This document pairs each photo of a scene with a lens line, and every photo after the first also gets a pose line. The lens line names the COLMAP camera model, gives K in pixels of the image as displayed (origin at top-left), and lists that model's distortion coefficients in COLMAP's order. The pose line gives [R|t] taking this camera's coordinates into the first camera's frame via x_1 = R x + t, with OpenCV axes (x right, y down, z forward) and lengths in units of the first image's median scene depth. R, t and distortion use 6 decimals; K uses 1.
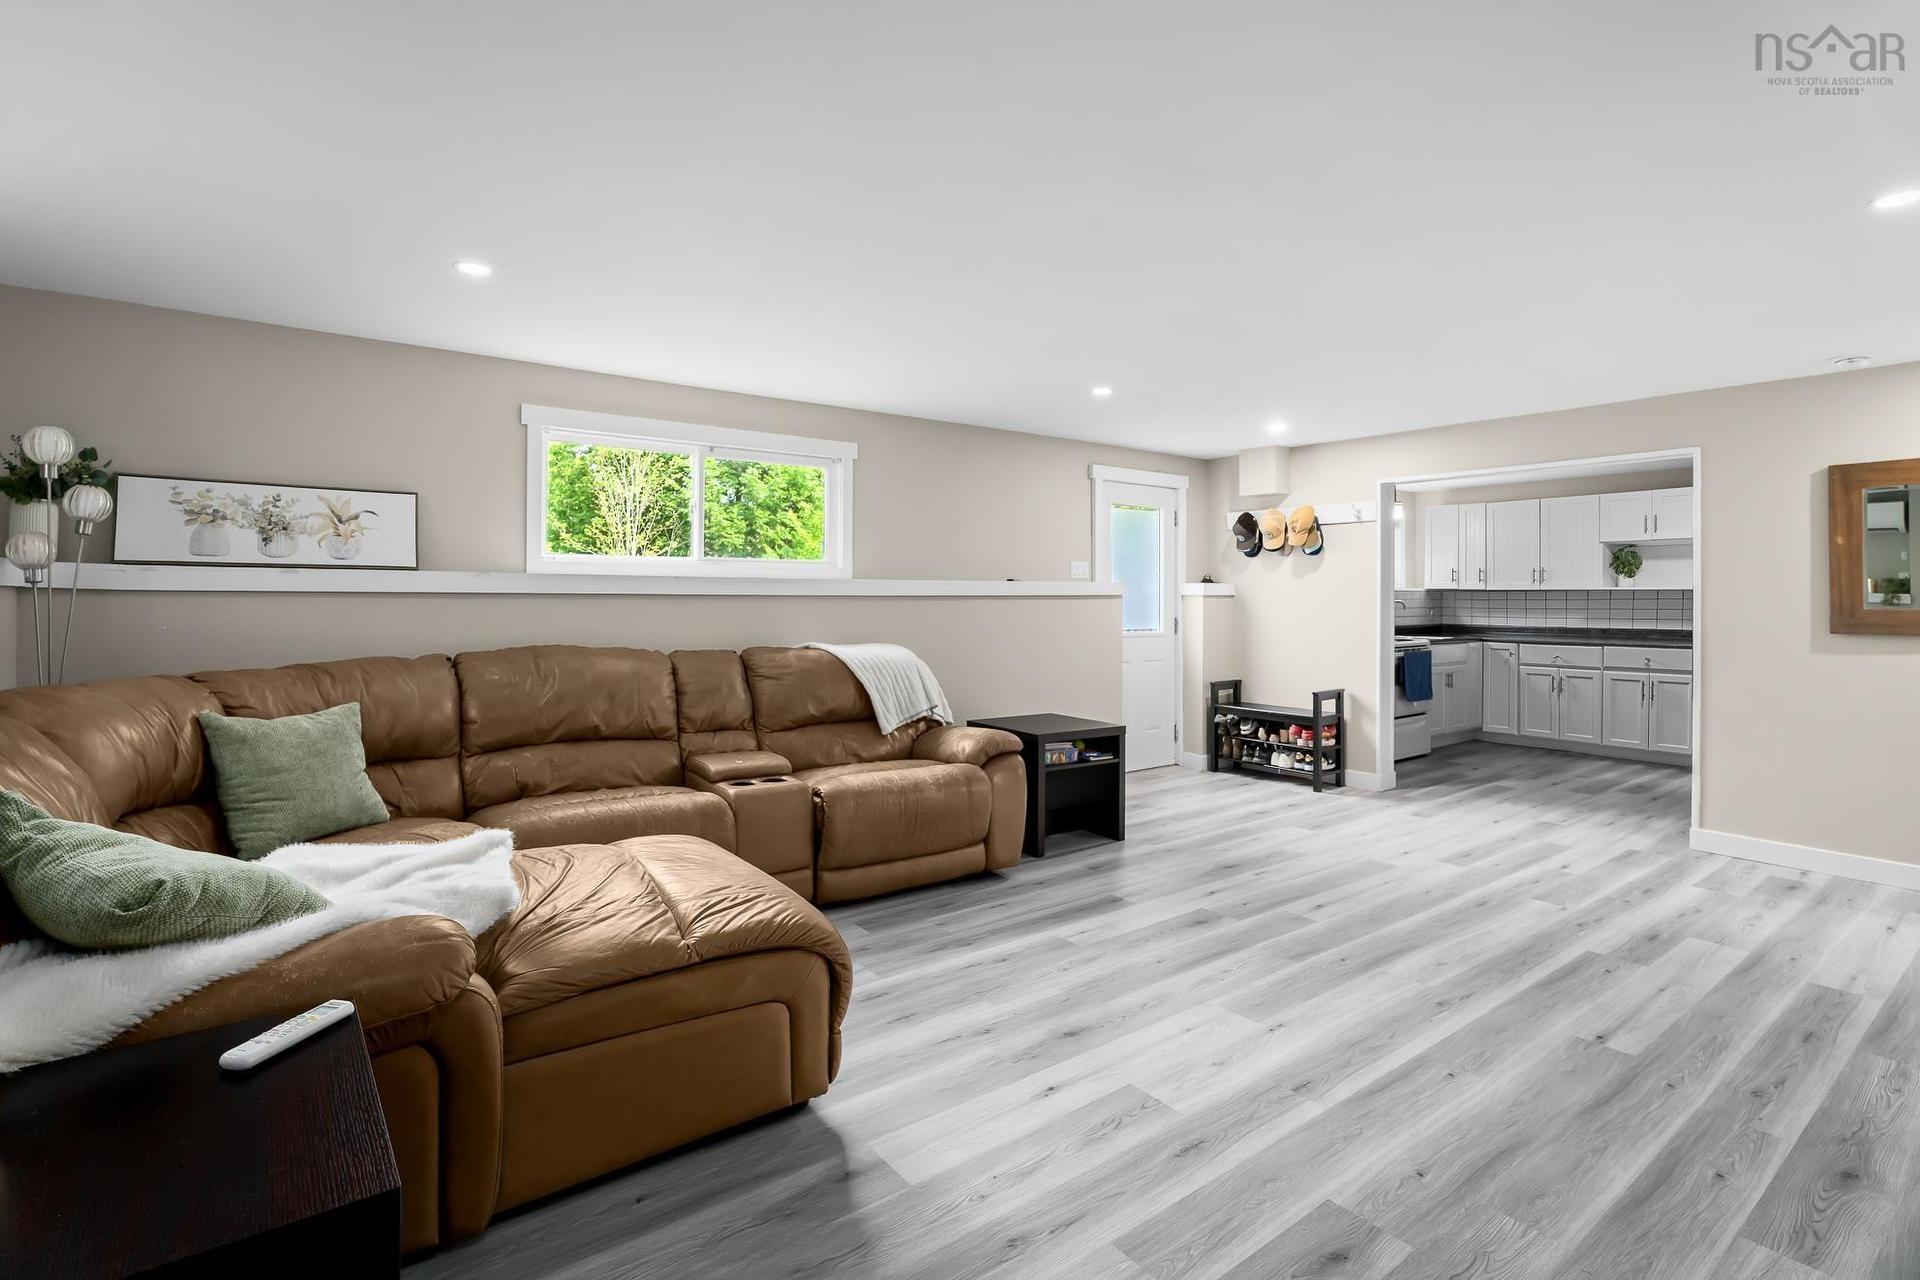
lens RADIAL K [[883.5, 0, 950.7], [0, 883.5, 629.9], [0, 0, 1]] dist [-0.011372, -0.000565]
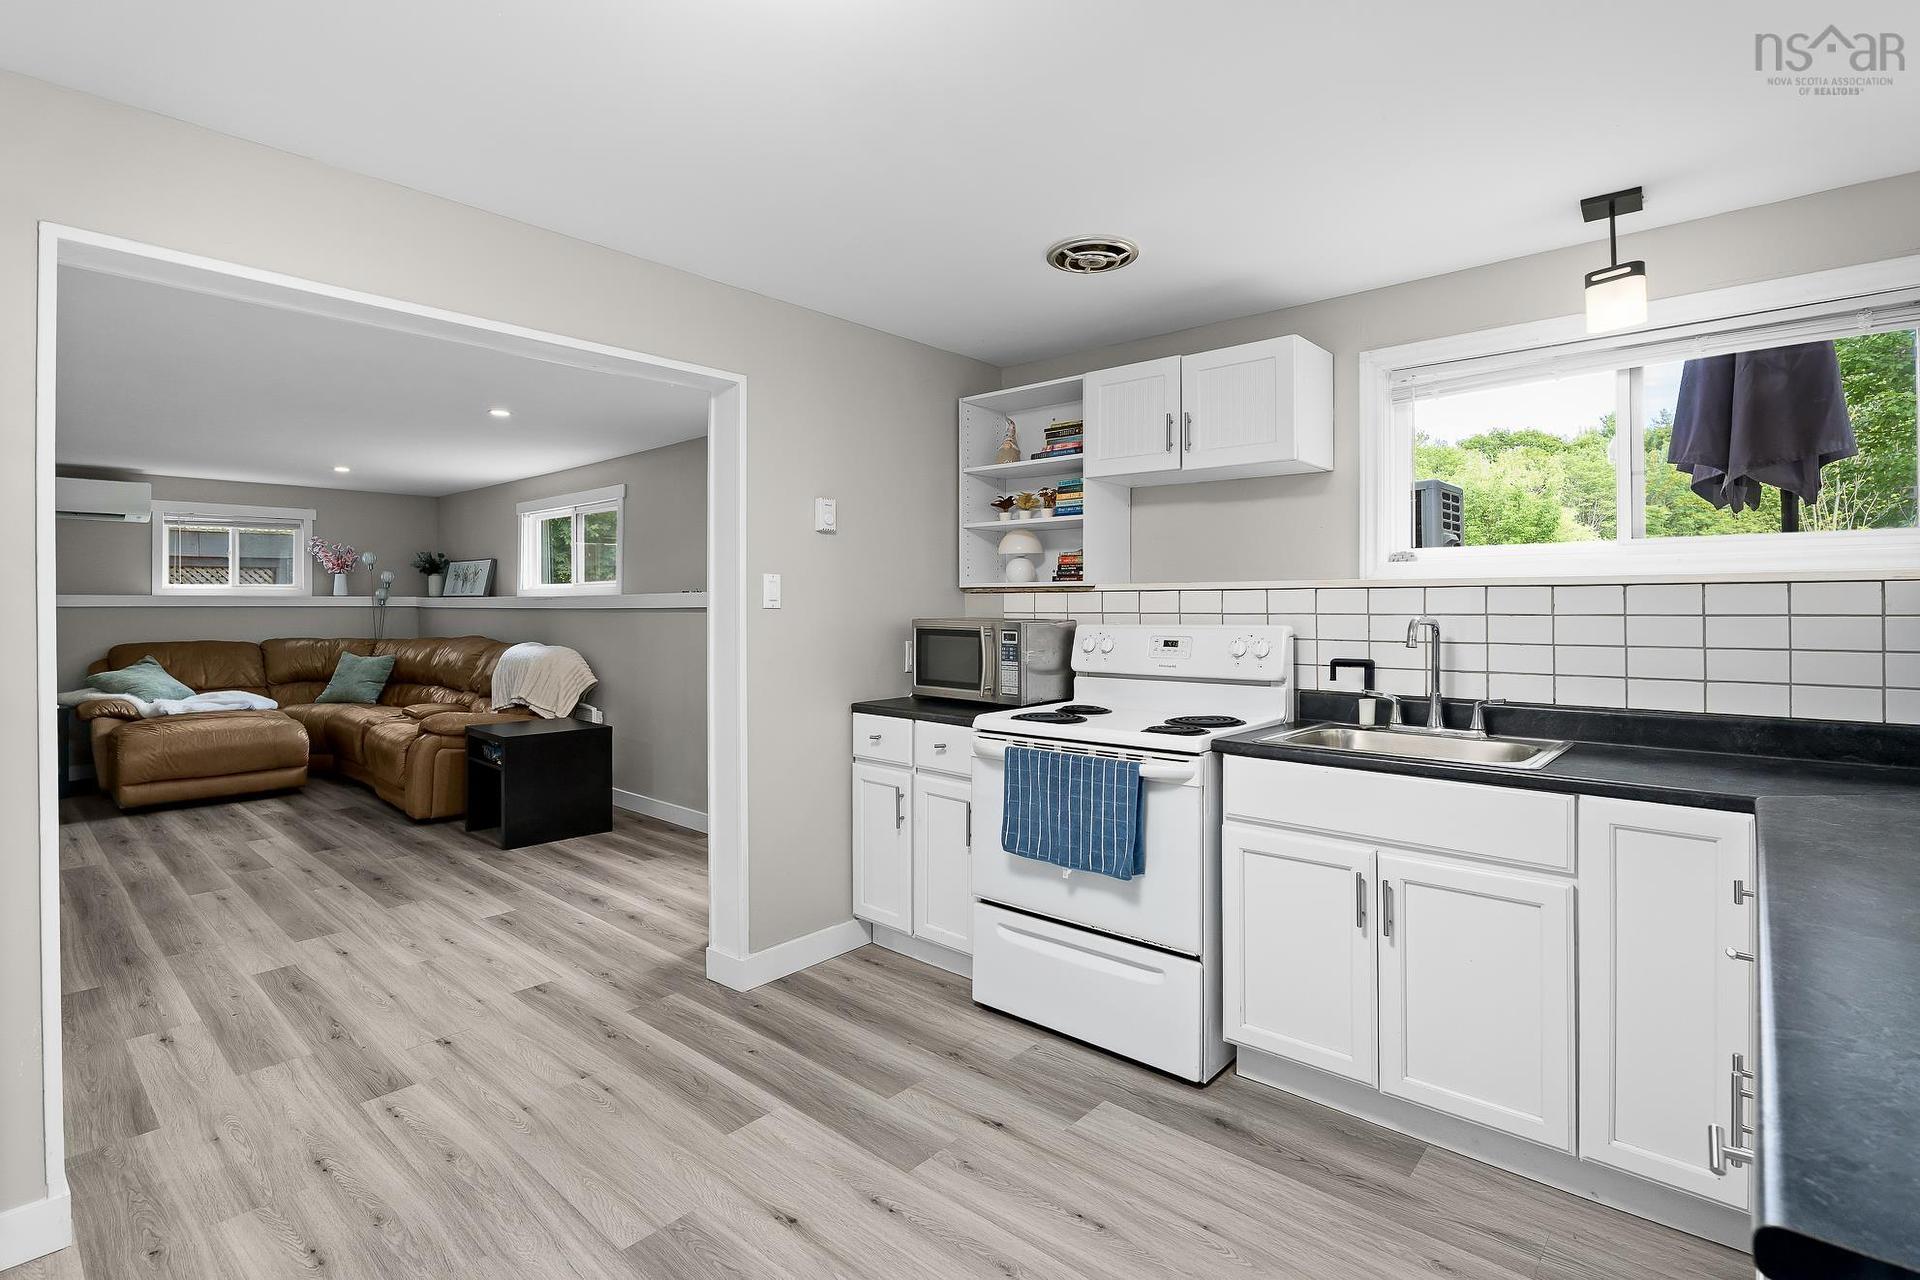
lens RADIAL K [[883.5, 0, 950.7], [0, 883.5, 629.9], [0, 0, 1]] dist [-0.011372, -0.000565]
pose [[0.218307, 0.022868, -0.975612, 1.946102], [-0.033428, 0.999314, 0.015944, -0.070931], [0.975308, 0.029132, 0.218921, 1.922444]]
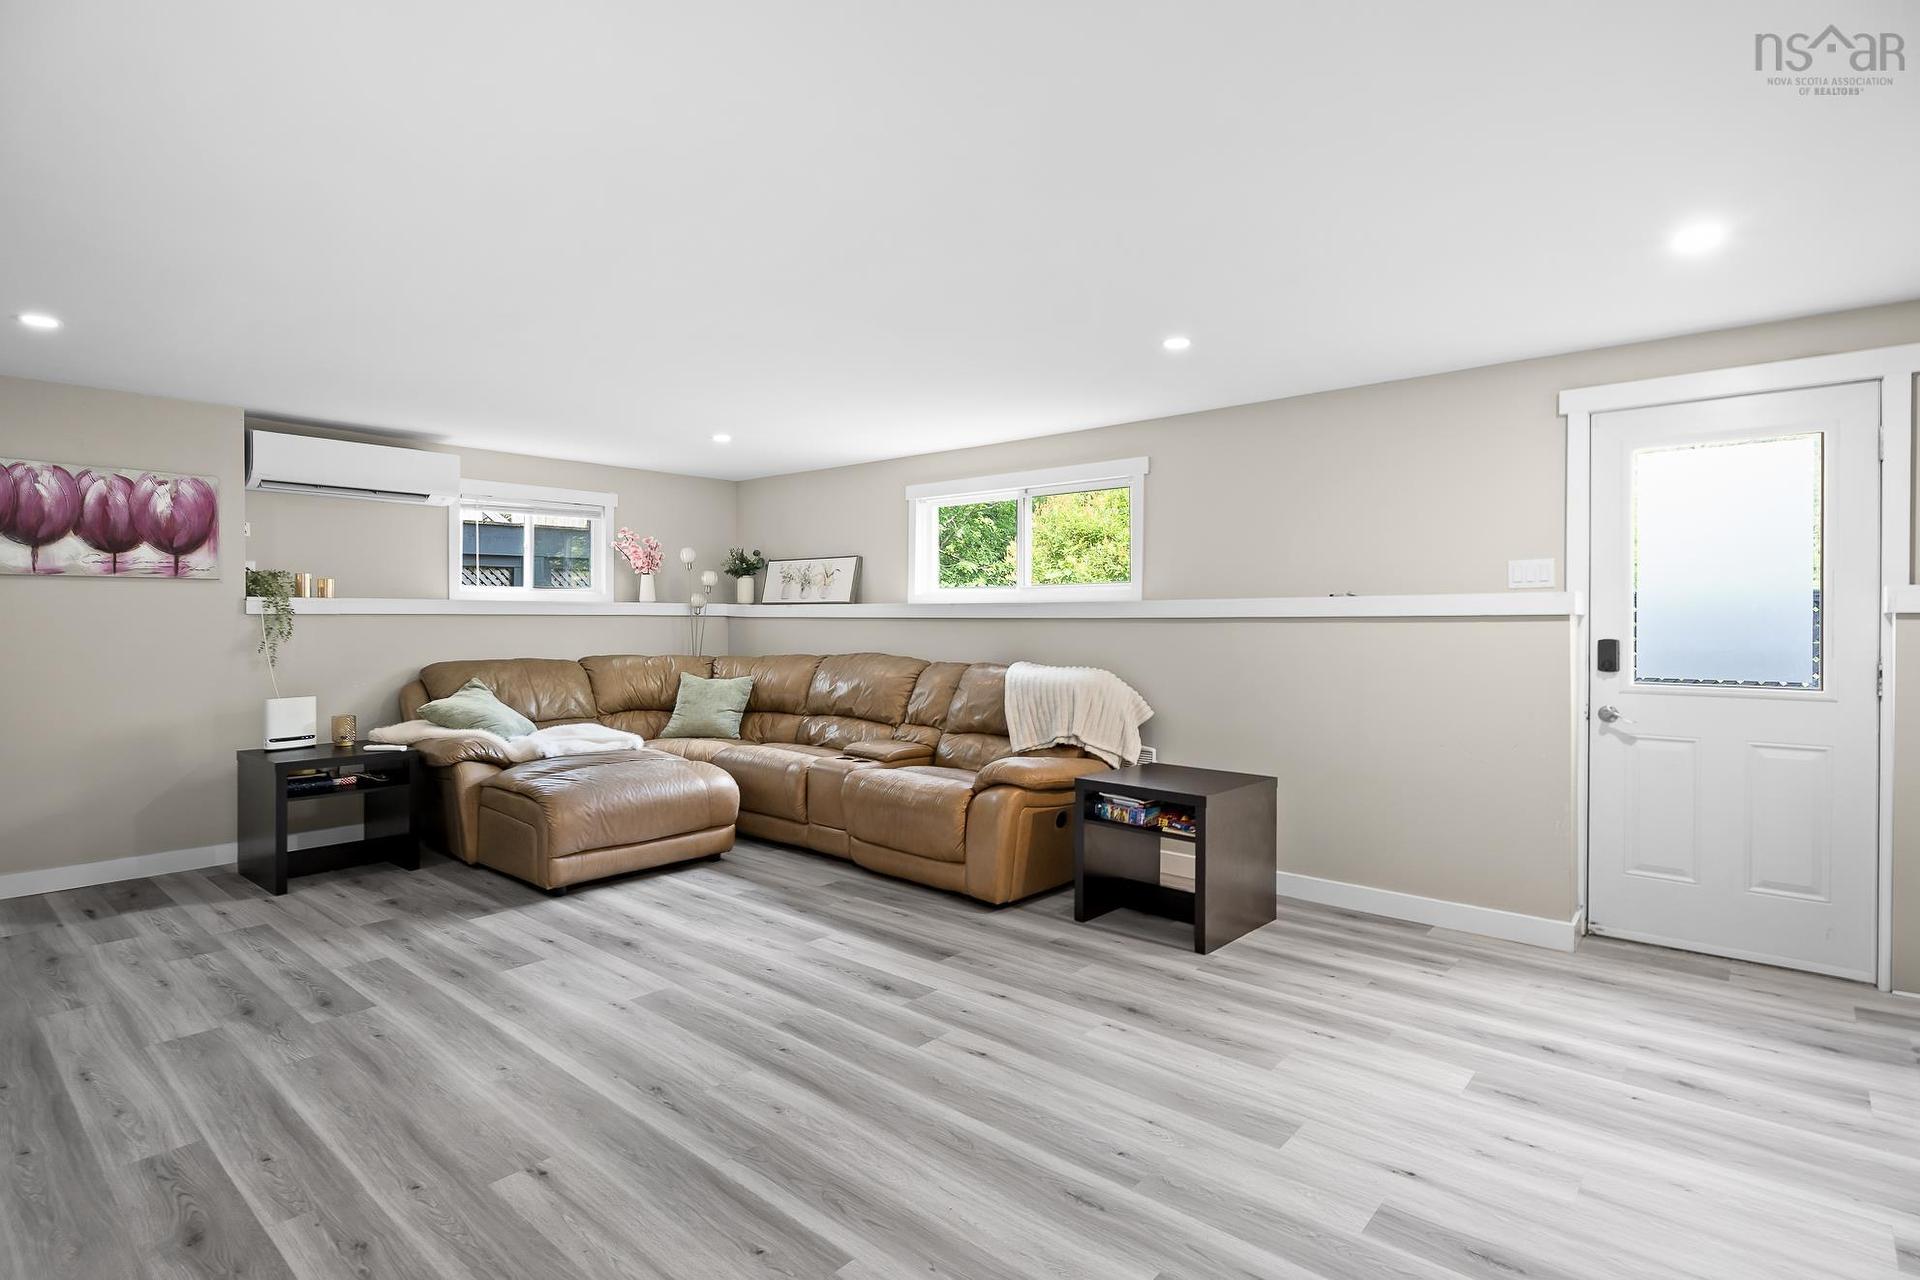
lens RADIAL K [[926.8, 0, 960.0], [0, 926.8, 640.0], [0, 0, 1]] dist [-0.000943, 0.000020]
pose [[0.238262, 0.017098, -0.971050, 1.334484], [-0.035914, 0.999316, 0.008784, -0.026833], [0.970537, 0.032781, 0.238713, 0.941963]]
